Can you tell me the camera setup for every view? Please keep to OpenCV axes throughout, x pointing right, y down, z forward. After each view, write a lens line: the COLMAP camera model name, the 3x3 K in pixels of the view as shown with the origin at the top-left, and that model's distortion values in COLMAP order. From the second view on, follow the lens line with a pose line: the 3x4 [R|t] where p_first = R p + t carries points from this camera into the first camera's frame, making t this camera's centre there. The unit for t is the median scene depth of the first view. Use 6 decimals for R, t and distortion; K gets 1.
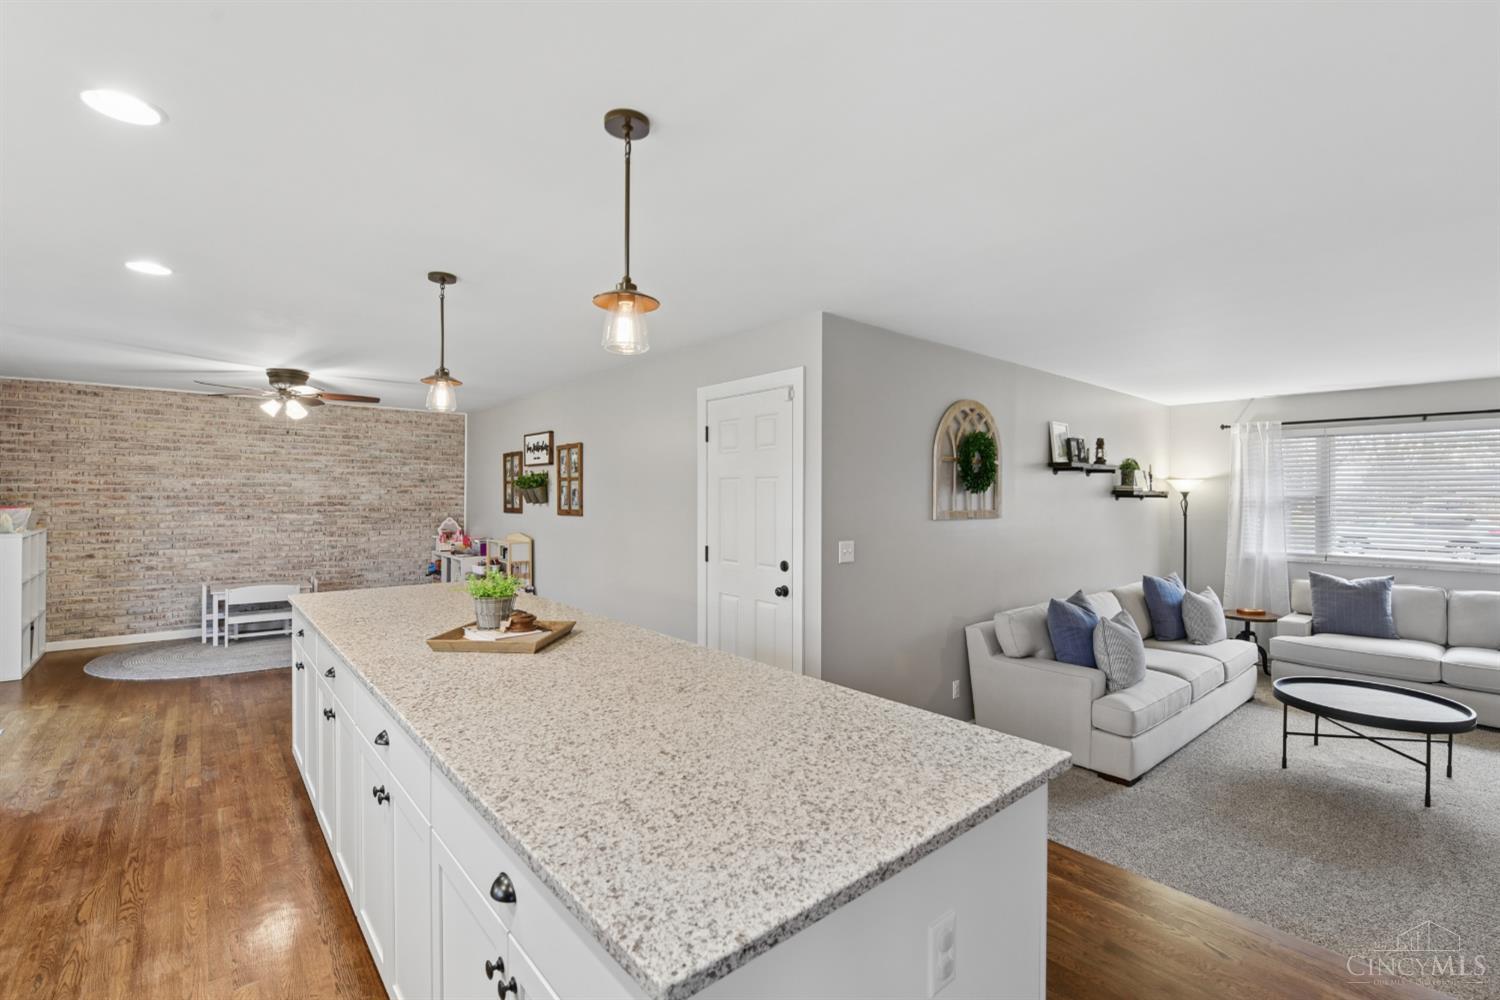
lens RADIAL K [[653.2, 0, 756.2], [0, 653.2, 492.6], [0, 0, 1]] dist [-0.005300, -0.002201]
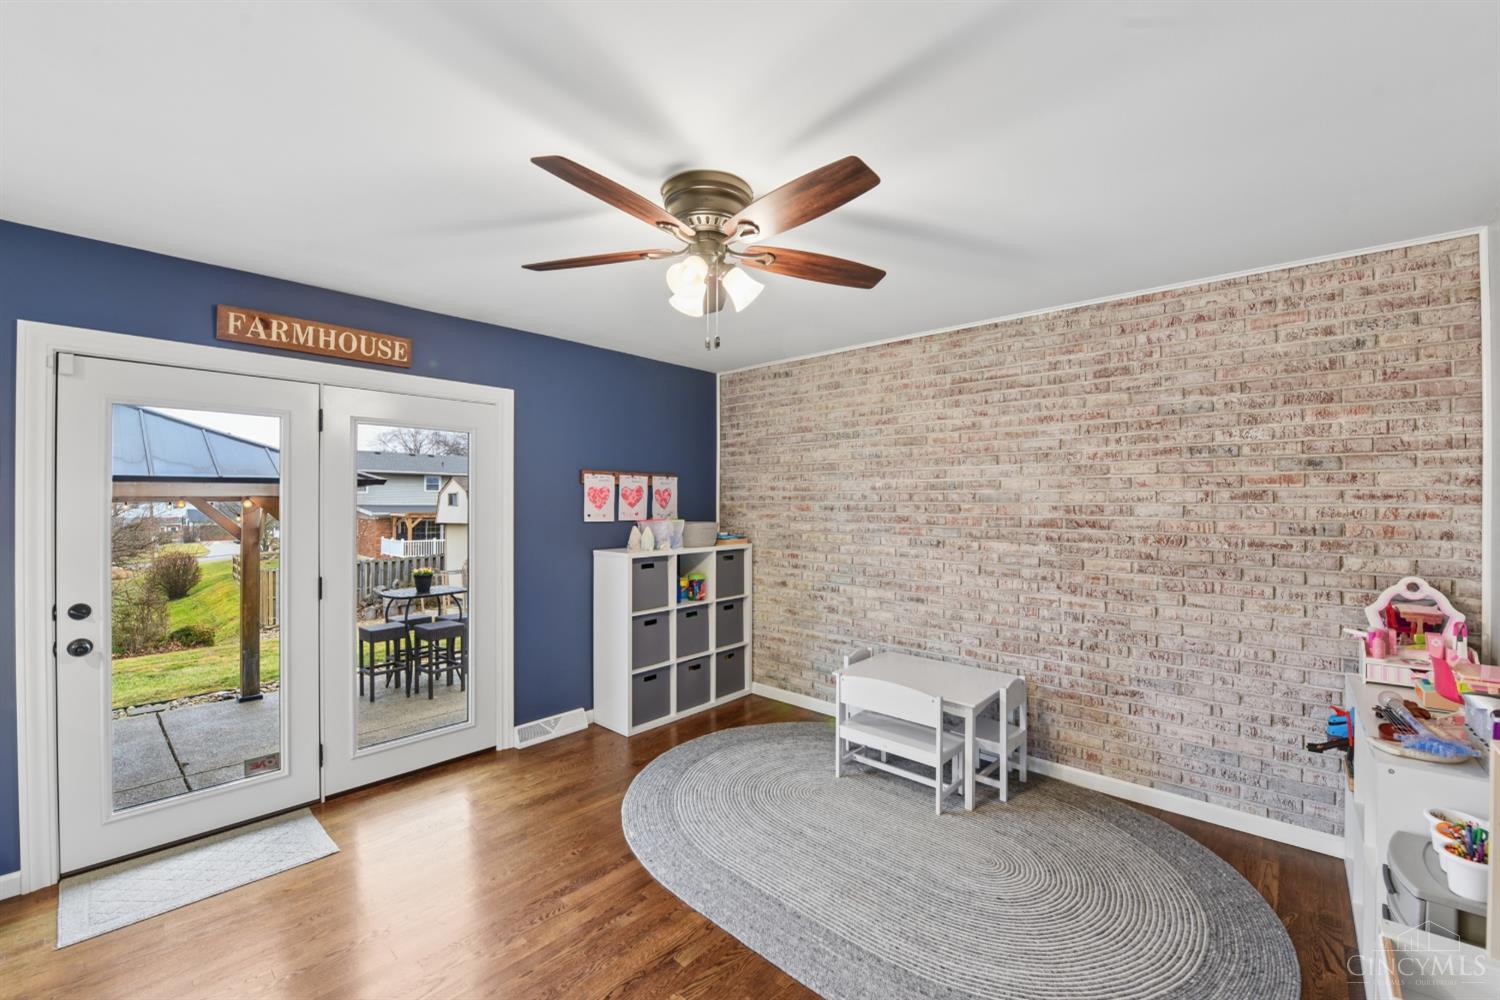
lens RADIAL K [[614.0, 0, 752.2], [0, 614.0, 499.5], [0, 0, 1]] dist [-0.013835, -0.002164]
pose [[0.132899, -0.011417, -0.991064, -0.281658], [0.001375, 0.999935, -0.011334, 0.005347], [0.991129, 0.000144, 0.132906, 0.802890]]
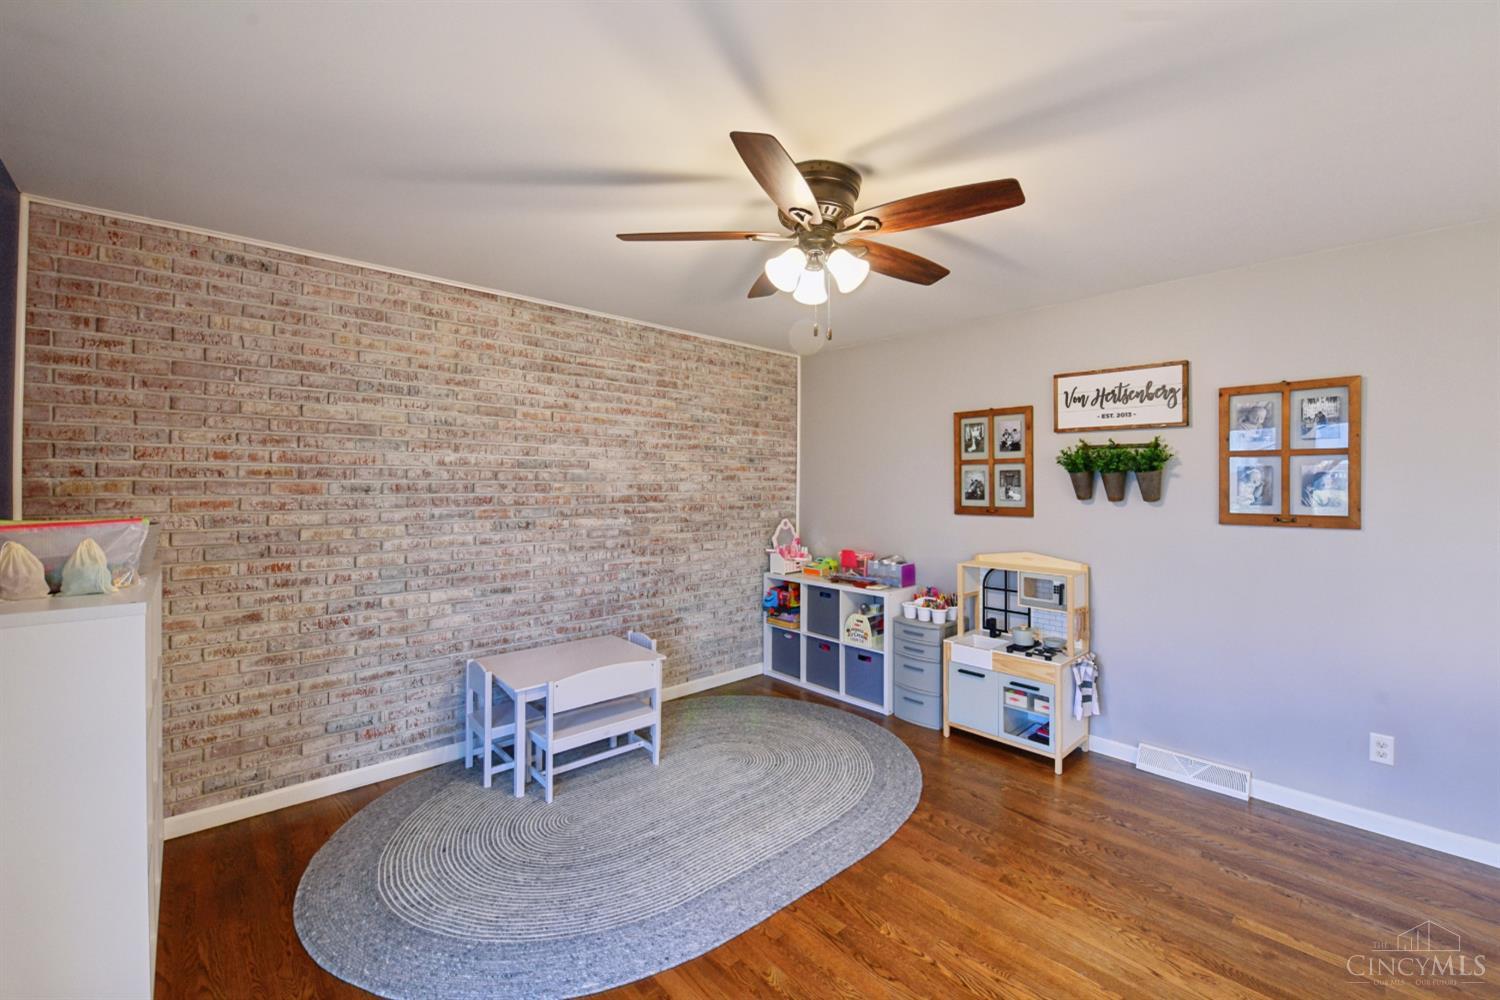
lens RADIAL K [[614.0, 0, 789.4], [0, 614.0, 480.9], [0, 0, 1]] dist [-0.013835, -0.002164]
pose [[0.997082, -0.001148, 0.076329, -0.631987], [0.001042, 0.999998, 0.001426, 0.001016], [-0.076330, -0.001342, 0.997082, 0.502951]]
